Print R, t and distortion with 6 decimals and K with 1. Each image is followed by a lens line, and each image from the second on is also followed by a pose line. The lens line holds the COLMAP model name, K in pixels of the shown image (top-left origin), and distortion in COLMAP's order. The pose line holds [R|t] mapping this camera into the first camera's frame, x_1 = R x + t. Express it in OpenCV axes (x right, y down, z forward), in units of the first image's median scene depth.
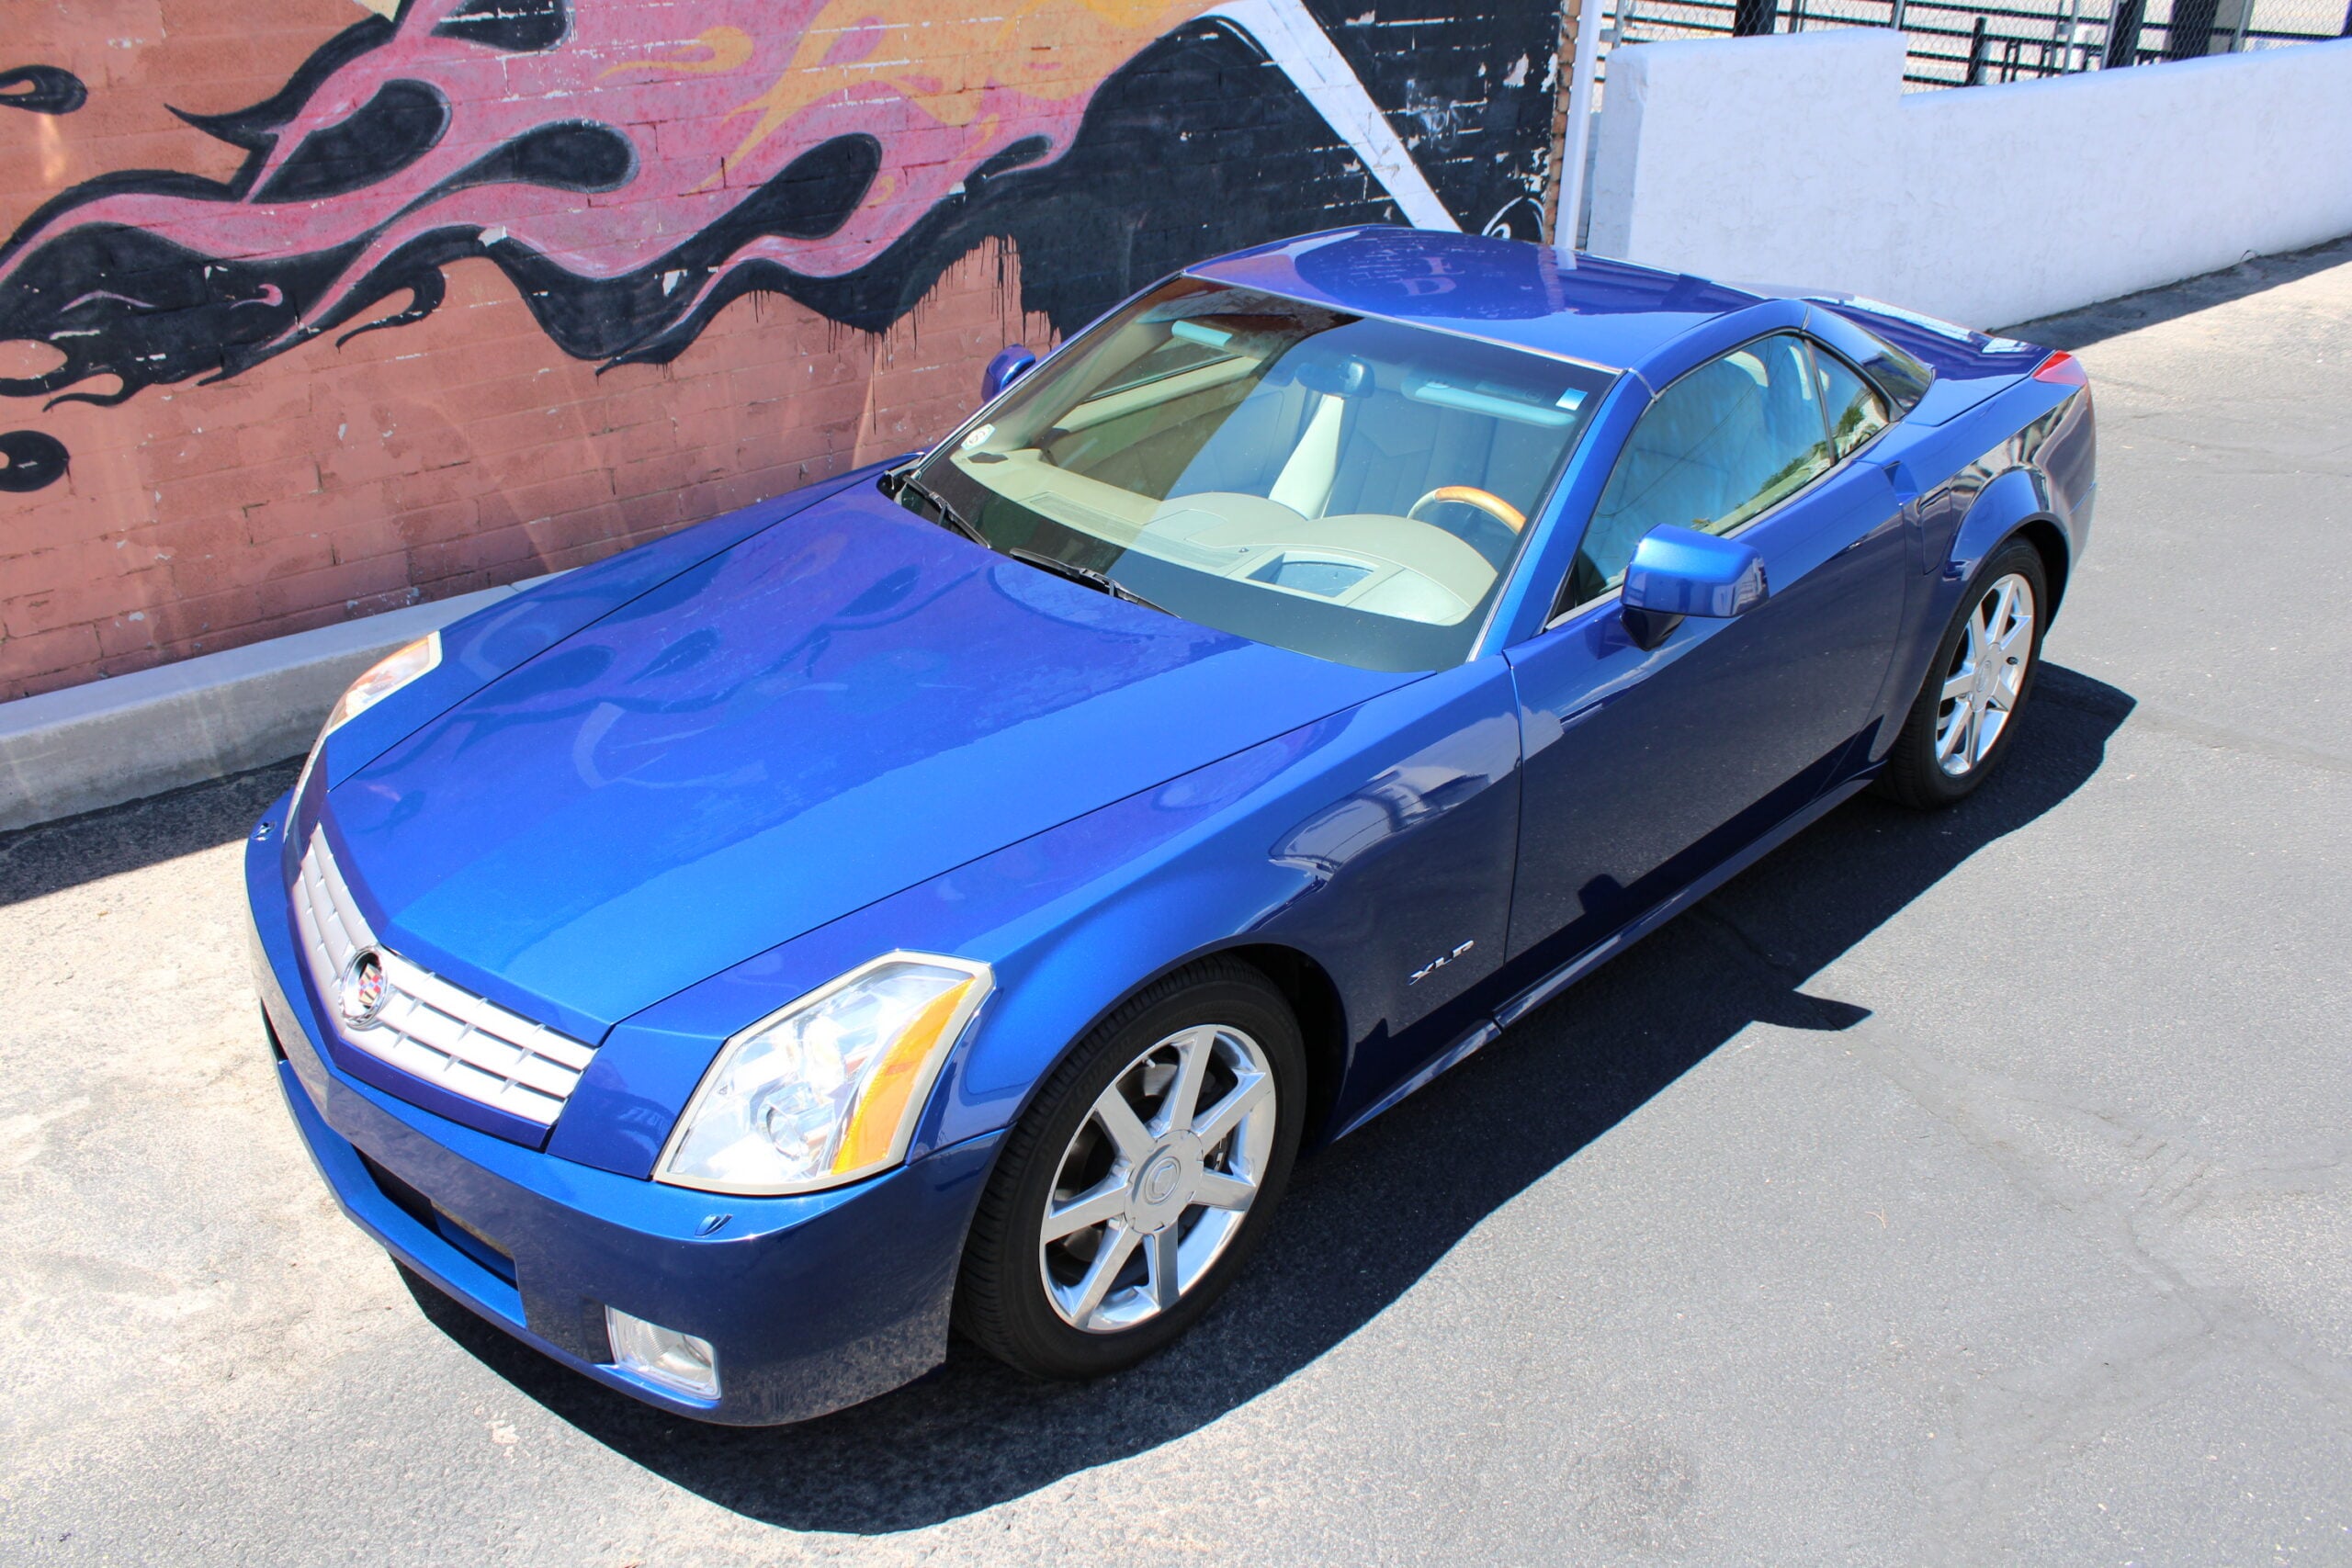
lens RADIAL K [[1987.4, 0, 1139.0], [0, 1987.4, 802.5], [0, 0, 1]] dist [-0.158490, 0.140427]
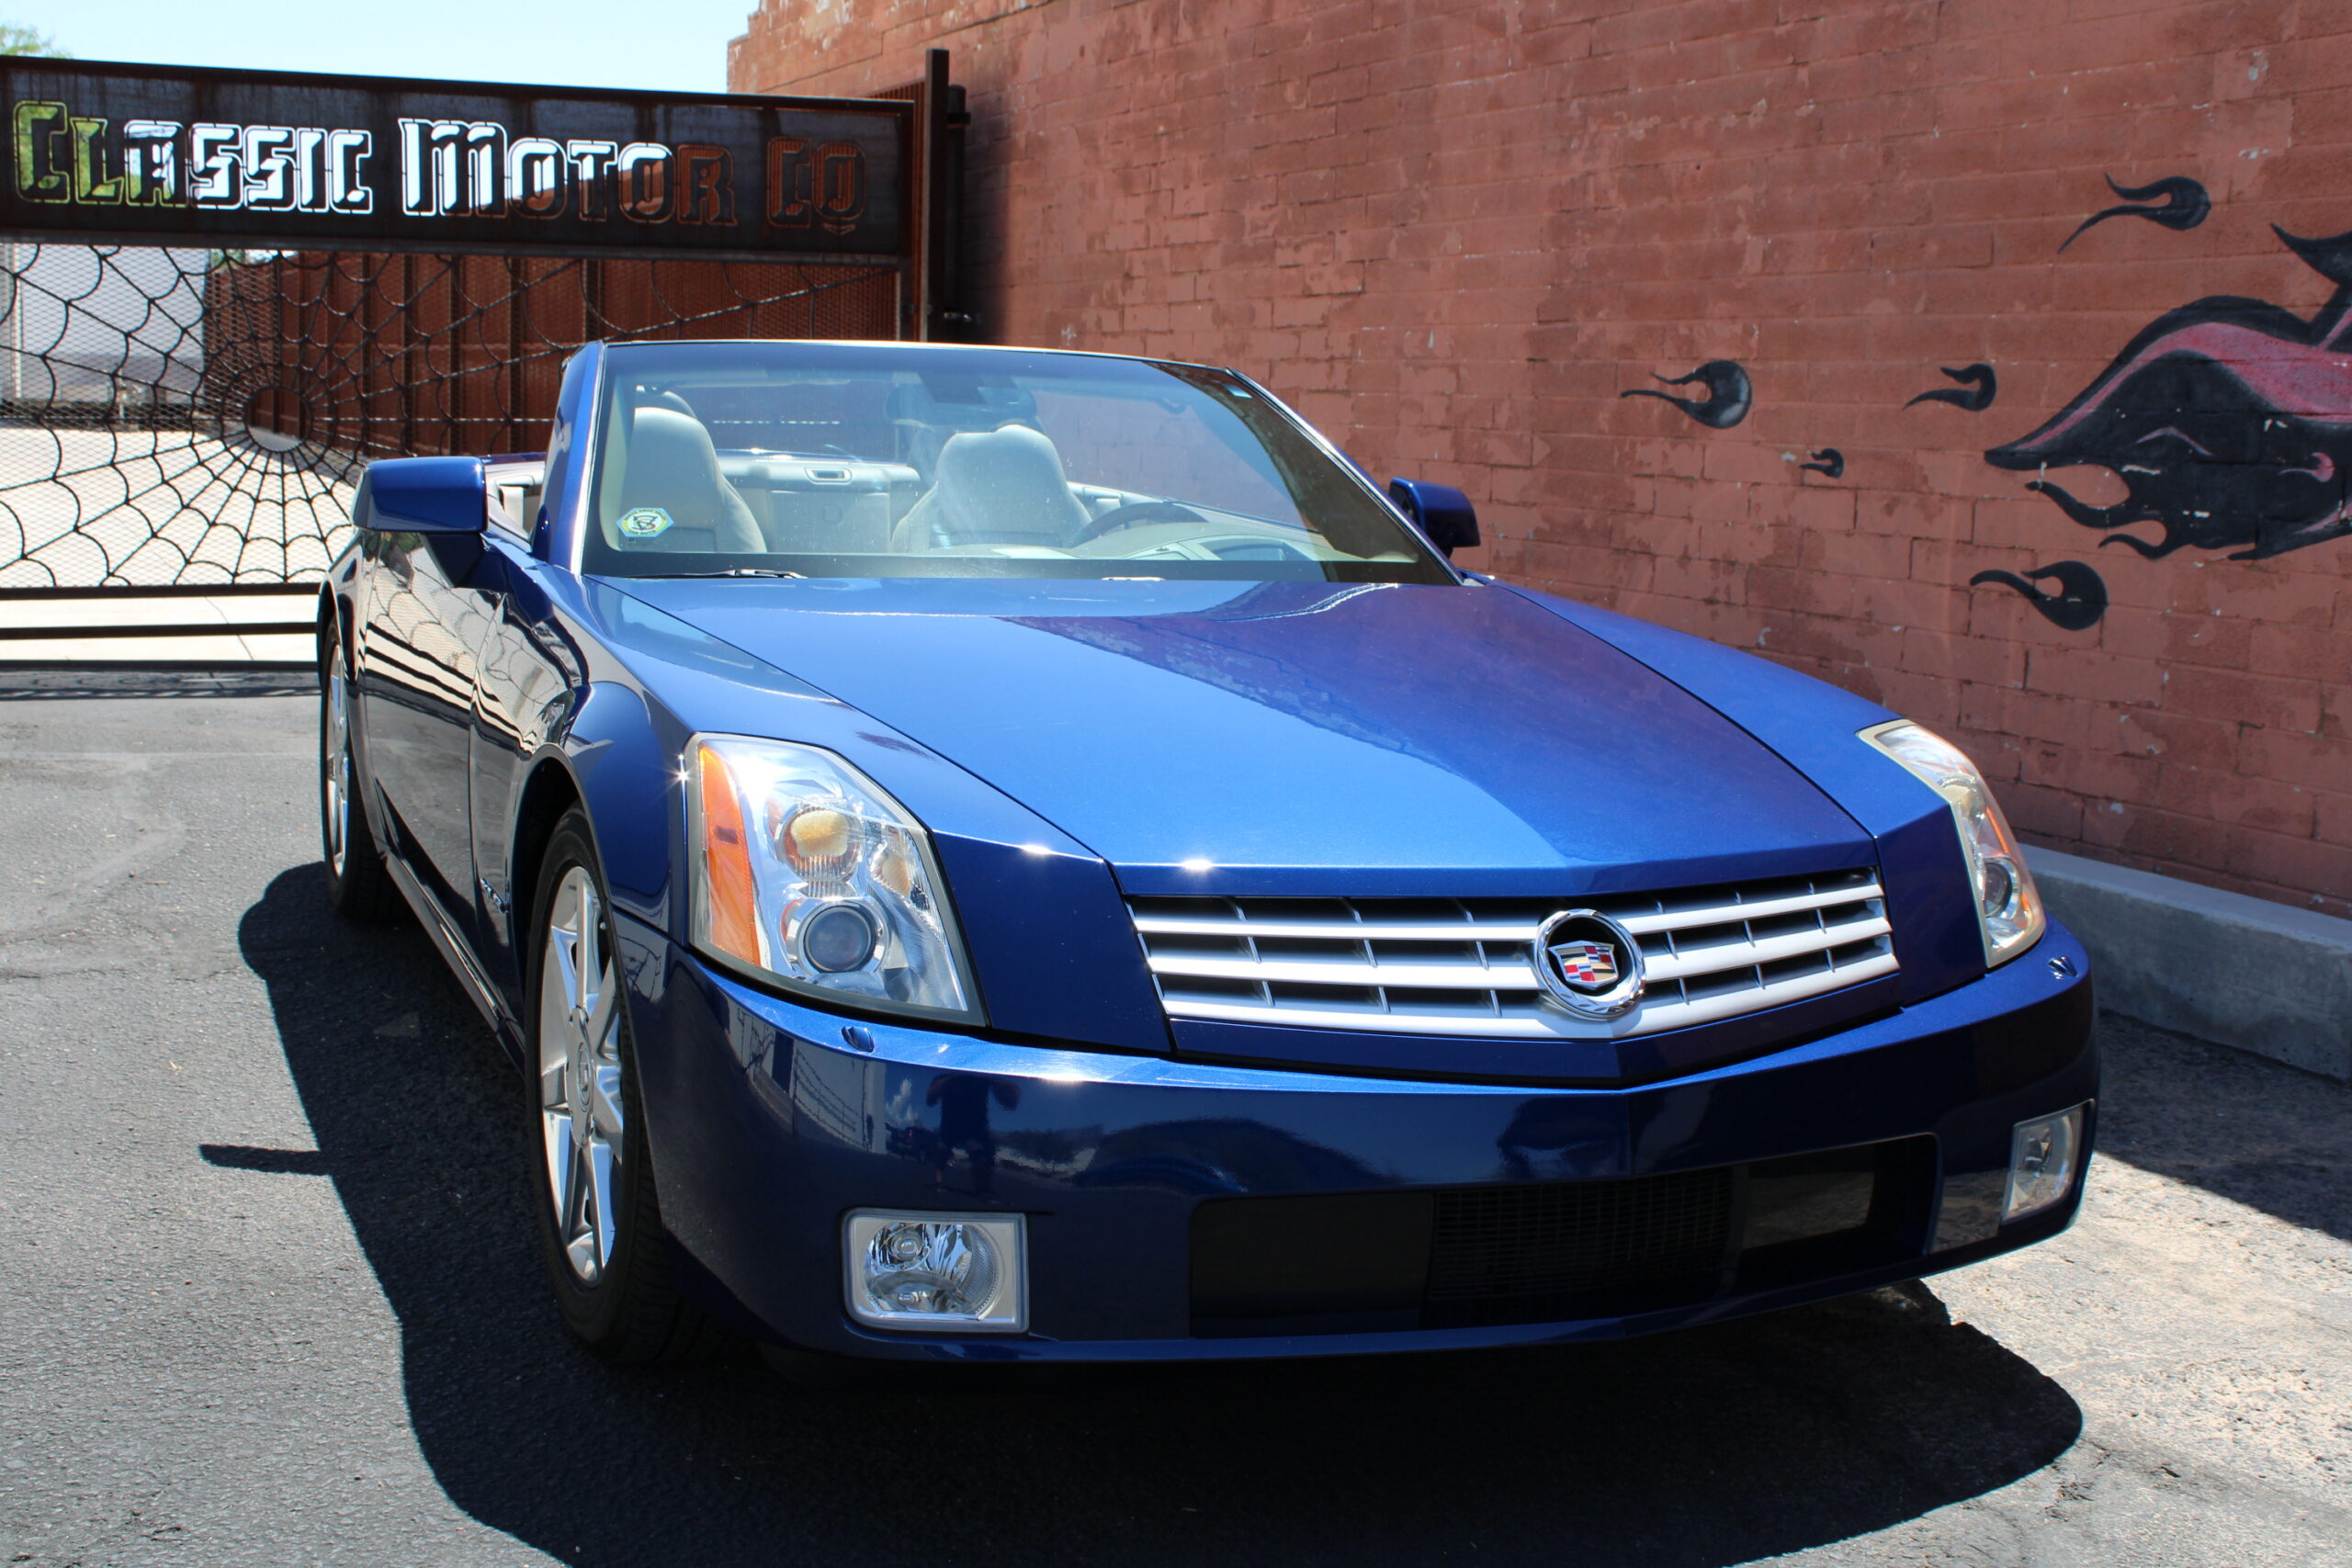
lens RADIAL K [[2693.6, 0, 1181.2], [0, 2693.6, 790.9], [0, 0, 1]] dist [-0.066837, 0.000000]
pose [[-0.250506, 0.118689, -0.960812, 0.651041], [-0.469453, 0.853072, 0.227776, -0.162024], [0.846677, 0.508115, -0.157981, 0.760486]]
